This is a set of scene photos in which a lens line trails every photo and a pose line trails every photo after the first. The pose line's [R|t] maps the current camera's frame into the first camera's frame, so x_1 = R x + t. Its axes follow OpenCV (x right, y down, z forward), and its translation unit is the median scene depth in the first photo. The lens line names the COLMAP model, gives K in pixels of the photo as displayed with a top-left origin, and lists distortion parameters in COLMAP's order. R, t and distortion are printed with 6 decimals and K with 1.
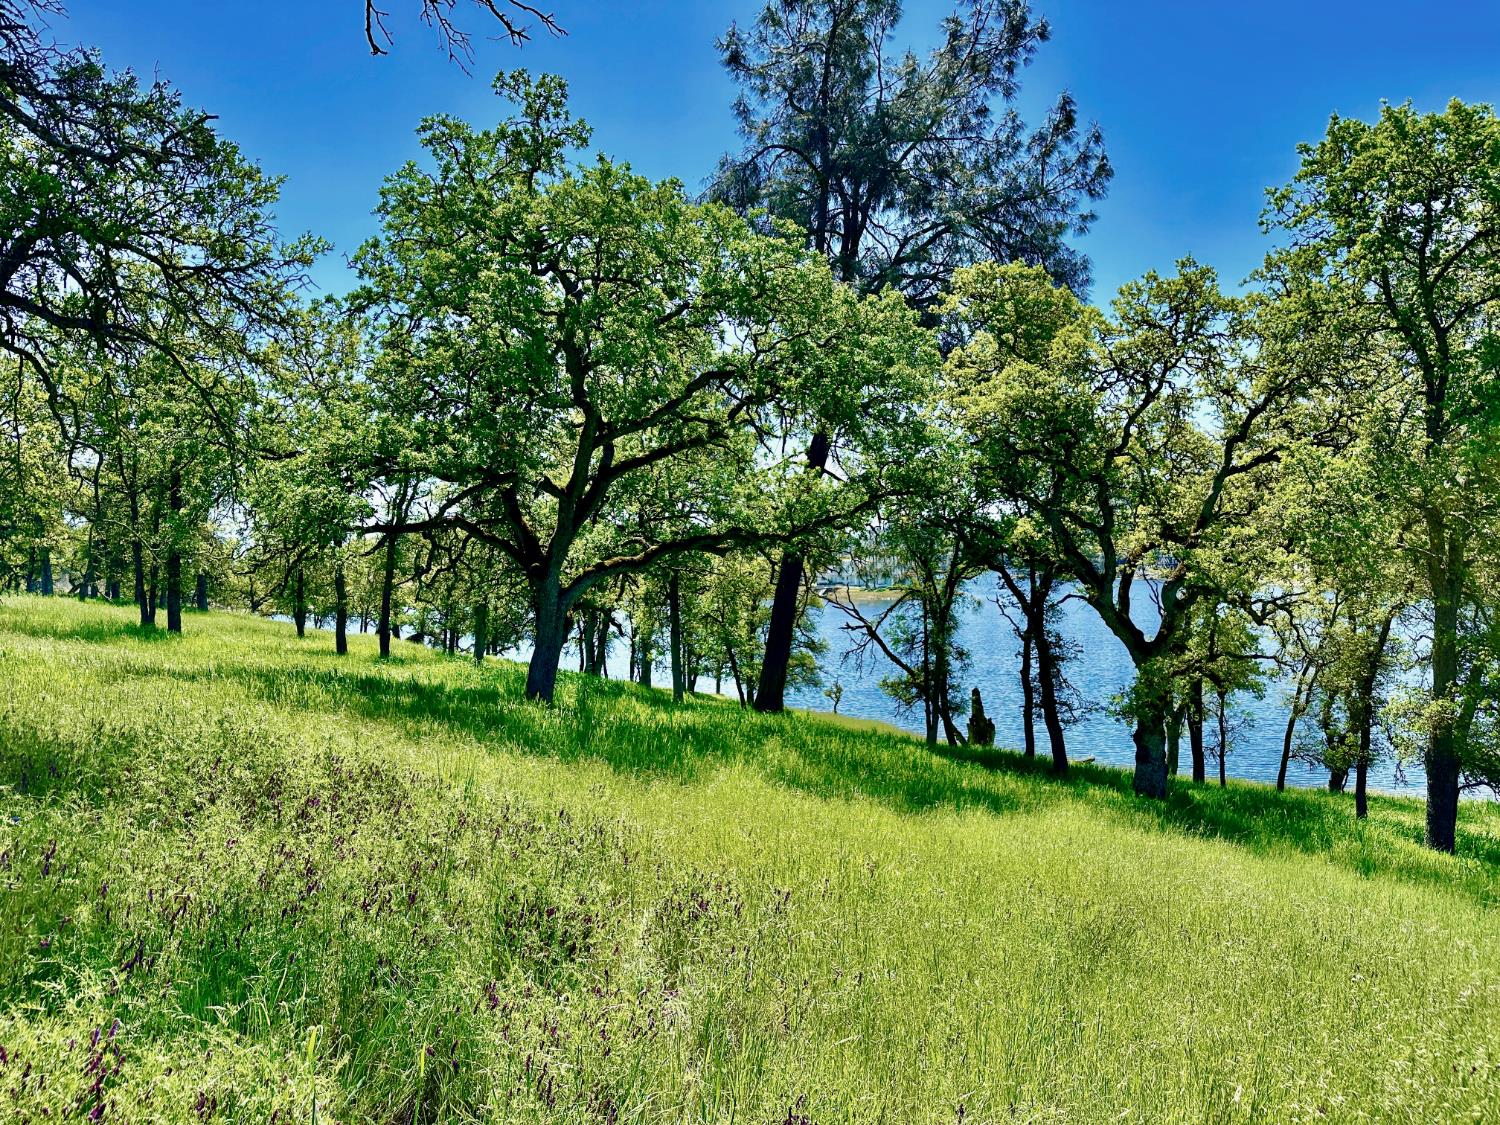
lens RADIAL K [[1063.5, 0, 748.7], [0, 1063.5, 566.3], [0, 0, 1]] dist [0.053305, -0.063757]
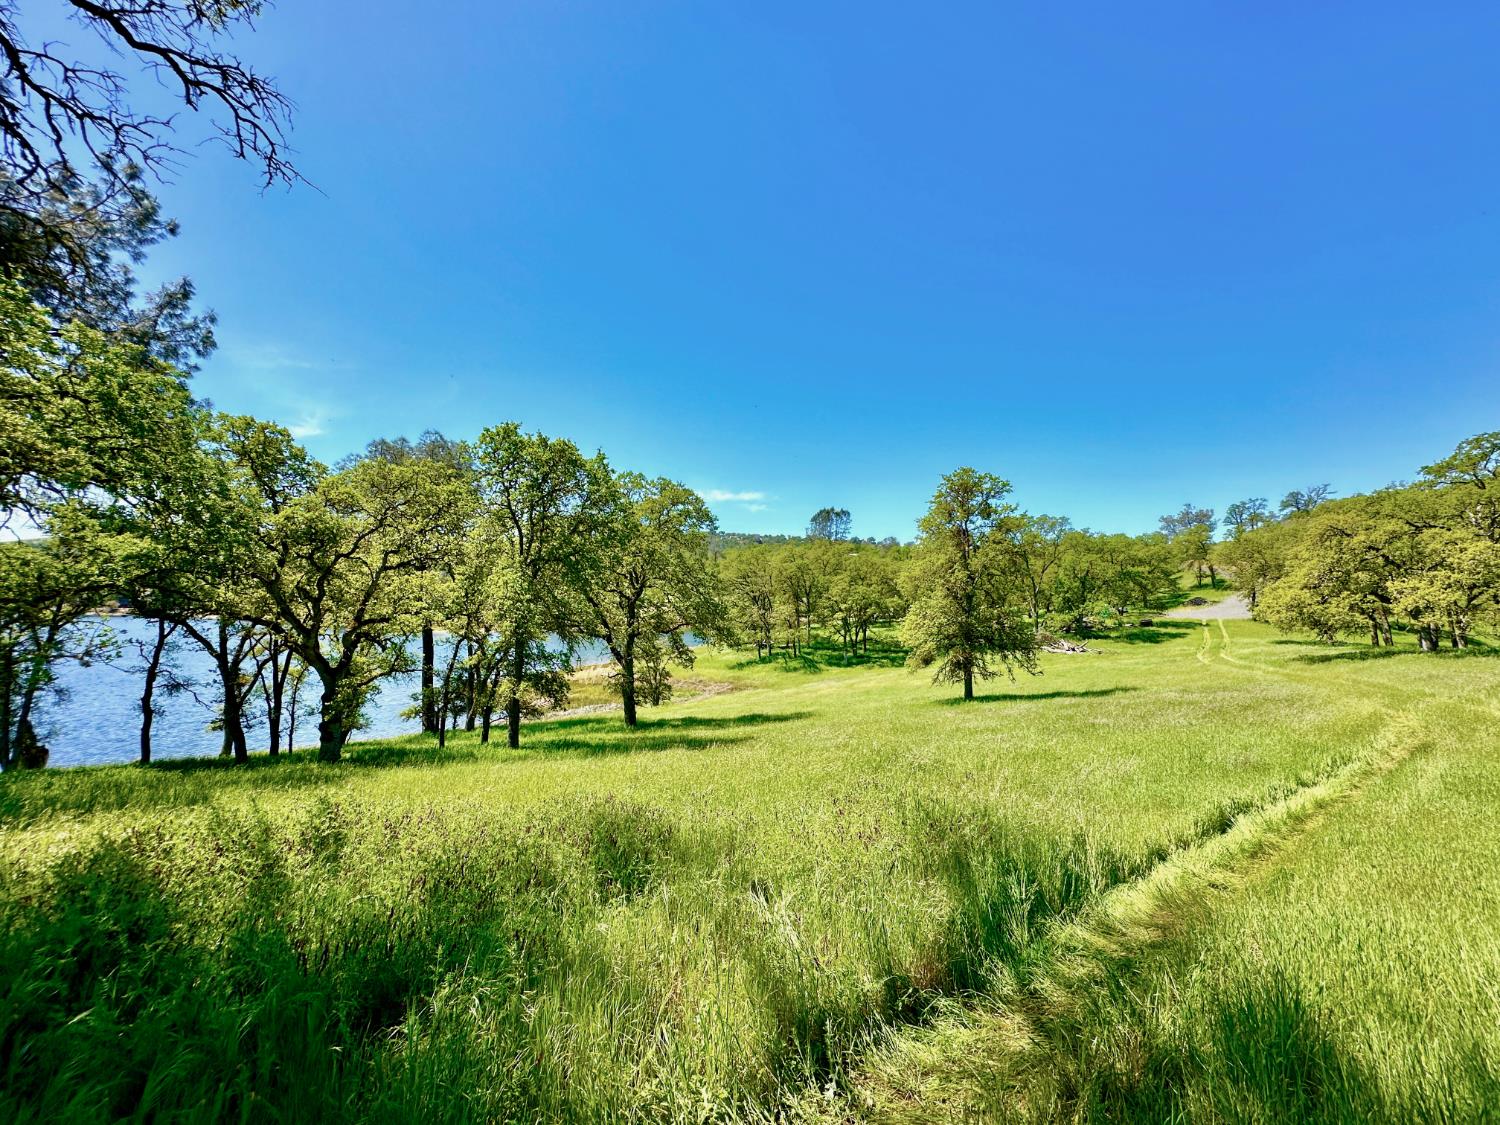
lens RADIAL K [[603.8, 0, 746.3], [0, 603.8, 562.0], [0, 0, 1]] dist [-0.004299, -0.000178]
pose [[0.354960, 0.074954, 0.931872, -0.310068], [-0.009585, 0.997020, -0.076543, -0.029849], [-0.934833, 0.018238, 0.354620, 0.076094]]
